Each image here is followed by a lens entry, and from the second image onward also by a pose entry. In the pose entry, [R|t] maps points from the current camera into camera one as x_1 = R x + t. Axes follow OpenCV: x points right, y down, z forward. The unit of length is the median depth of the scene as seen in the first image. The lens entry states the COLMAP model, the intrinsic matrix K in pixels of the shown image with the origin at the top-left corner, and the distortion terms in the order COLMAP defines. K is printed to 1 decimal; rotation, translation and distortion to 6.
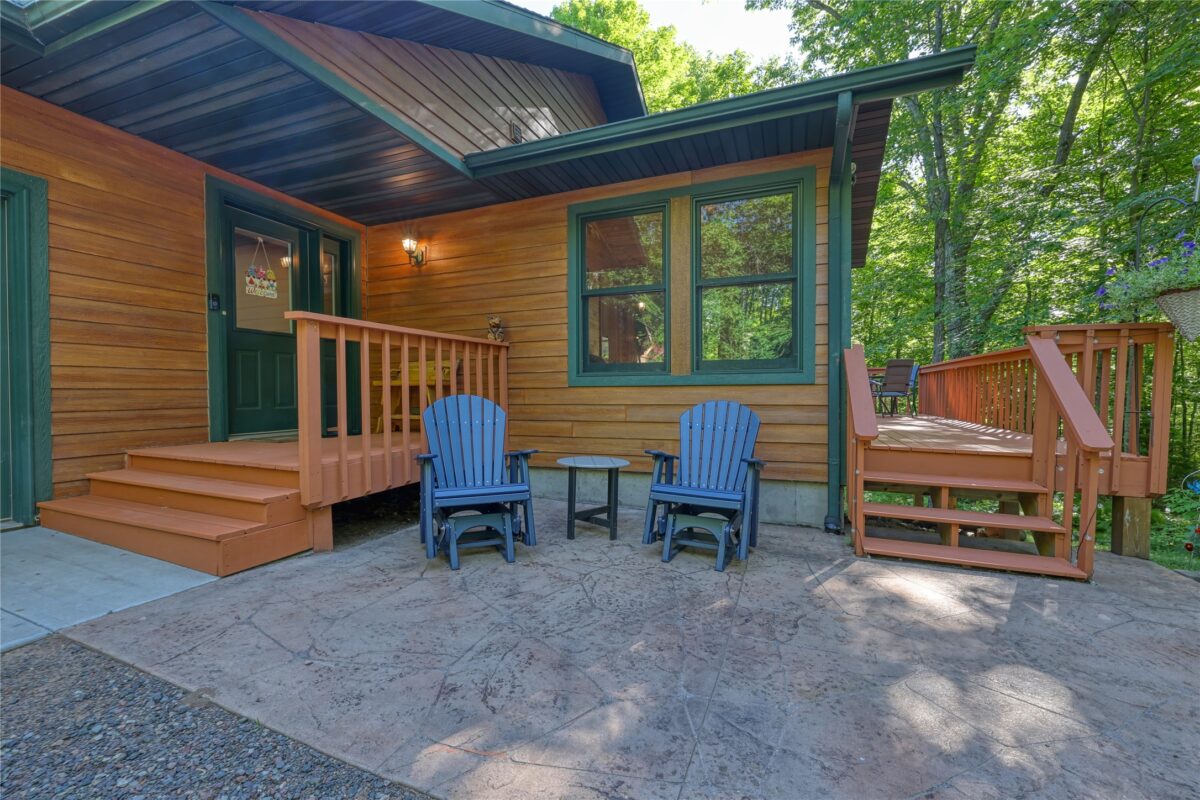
lens RADIAL K [[502.2, 0, 594.1], [0, 502.2, 391.7], [0, 0, 1]] dist [0.001406, 0.000277]
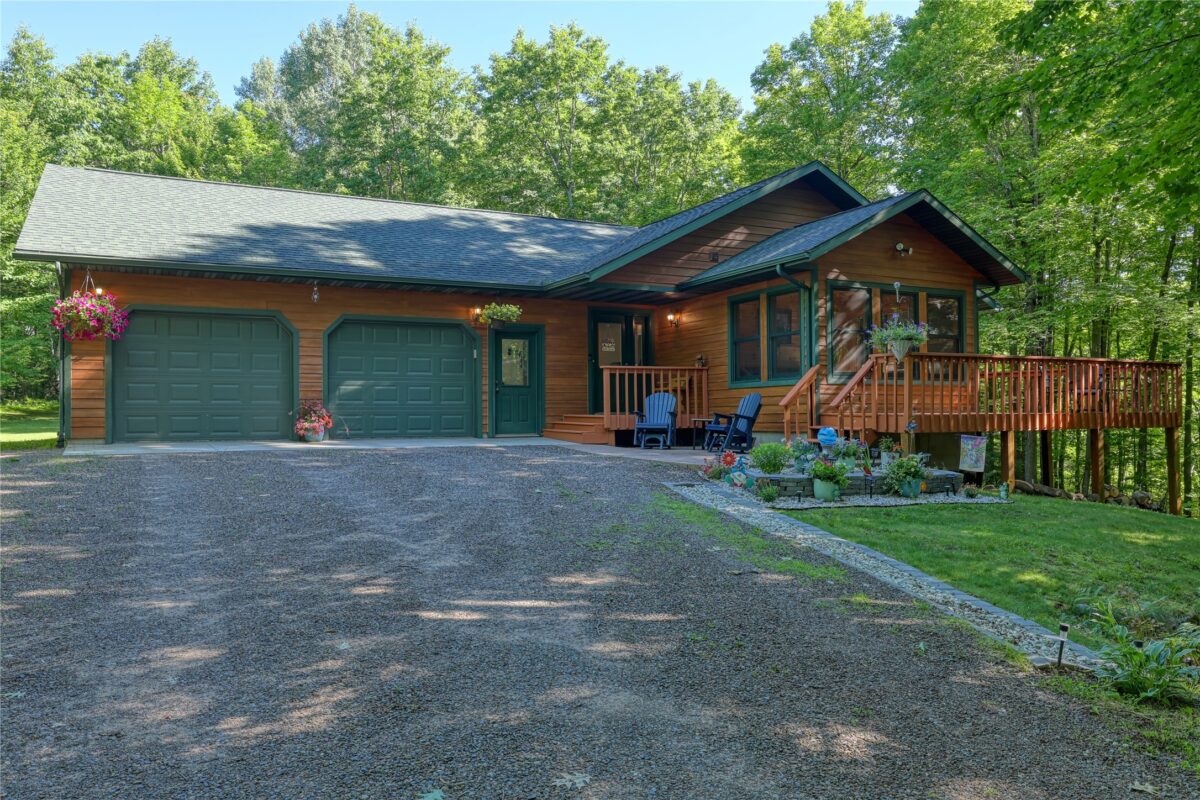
lens RADIAL K [[872.0, 0, 593.9], [0, 872.0, 403.7], [0, 0, 1]] dist [-0.004004, 0.003938]
pose [[0.749848, -0.009971, -0.661535, 1.821203], [0.003896, 0.999936, -0.010654, 0.082278], [0.661599, 0.005412, 0.749838, -1.912551]]
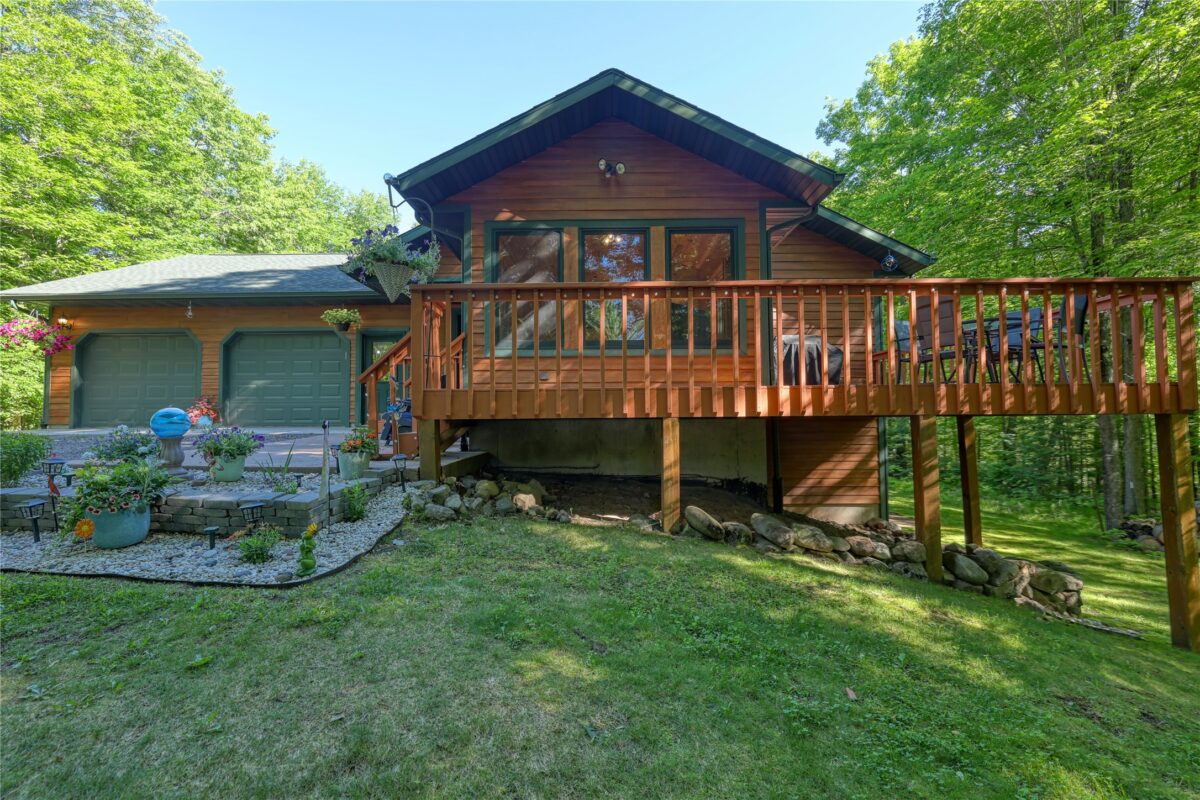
lens RADIAL K [[502.2, 0, 596.1], [0, 502.2, 395.1], [0, 0, 1]] dist [0.001406, 0.000277]
pose [[0.368321, -0.045648, -0.928577, 1.768407], [0.010076, 0.998931, -0.045110, 0.149463], [0.929644, 0.007258, 0.368387, 0.633370]]
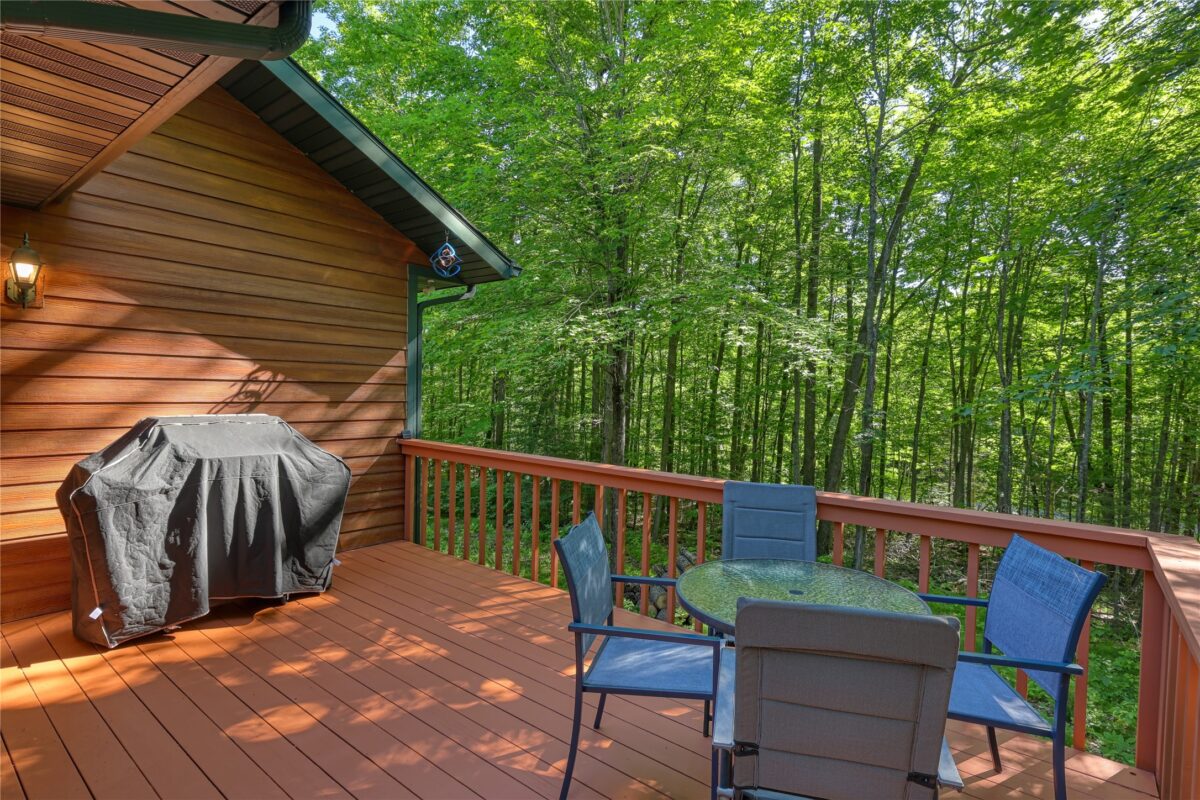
lens RADIAL K [[611.7, 0, 606.0], [0, 611.7, 402.5], [0, 0, 1]] dist [-0.005123, -0.000344]
pose [[0.959567, 0.024705, -0.280394, 1.031115], [-0.019397, 0.999577, 0.021690, -0.196950], [0.280811, -0.015375, 0.959640, 1.382002]]
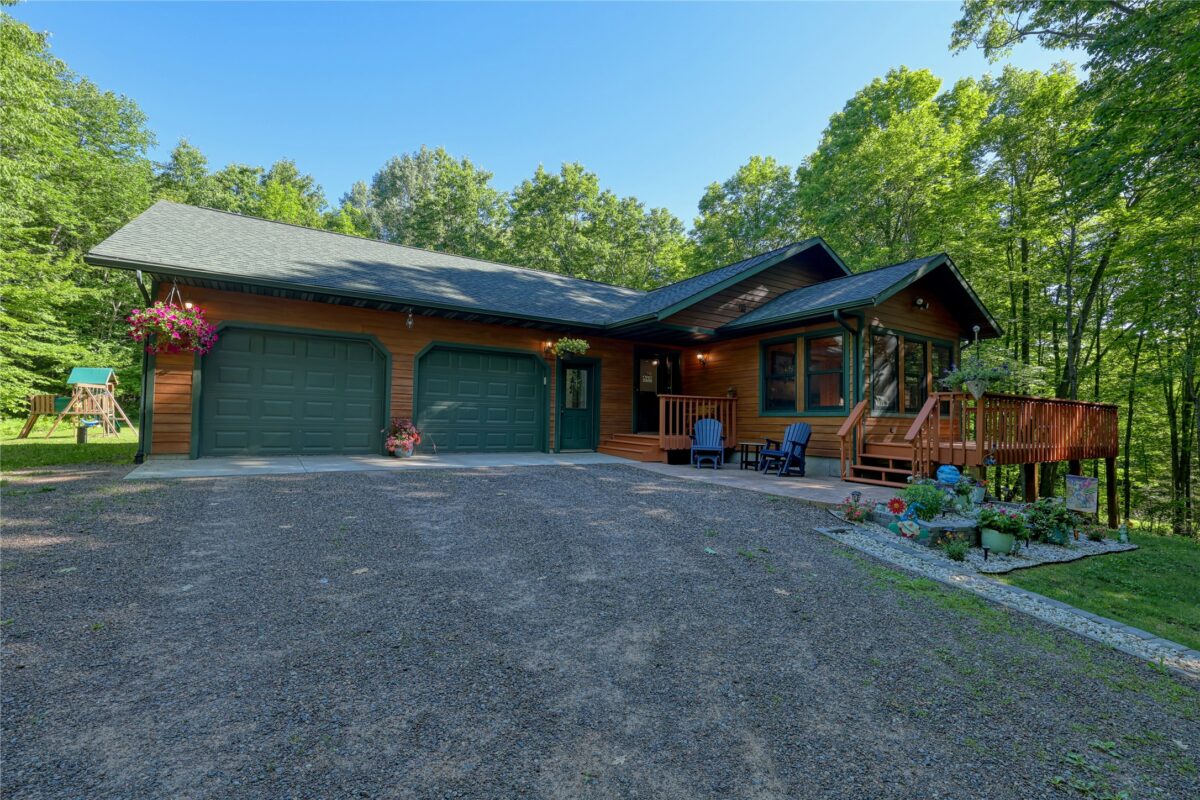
lens RADIAL K [[515.0, 0, 601.7], [0, 515.0, 401.8], [0, 0, 1]] dist [0.005382, -0.000010]
pose [[0.806940, -0.003858, -0.590621, 0.785682], [-0.021260, 0.999141, -0.035573, 0.021219], [0.590251, 0.041262, 0.806165, -1.390655]]
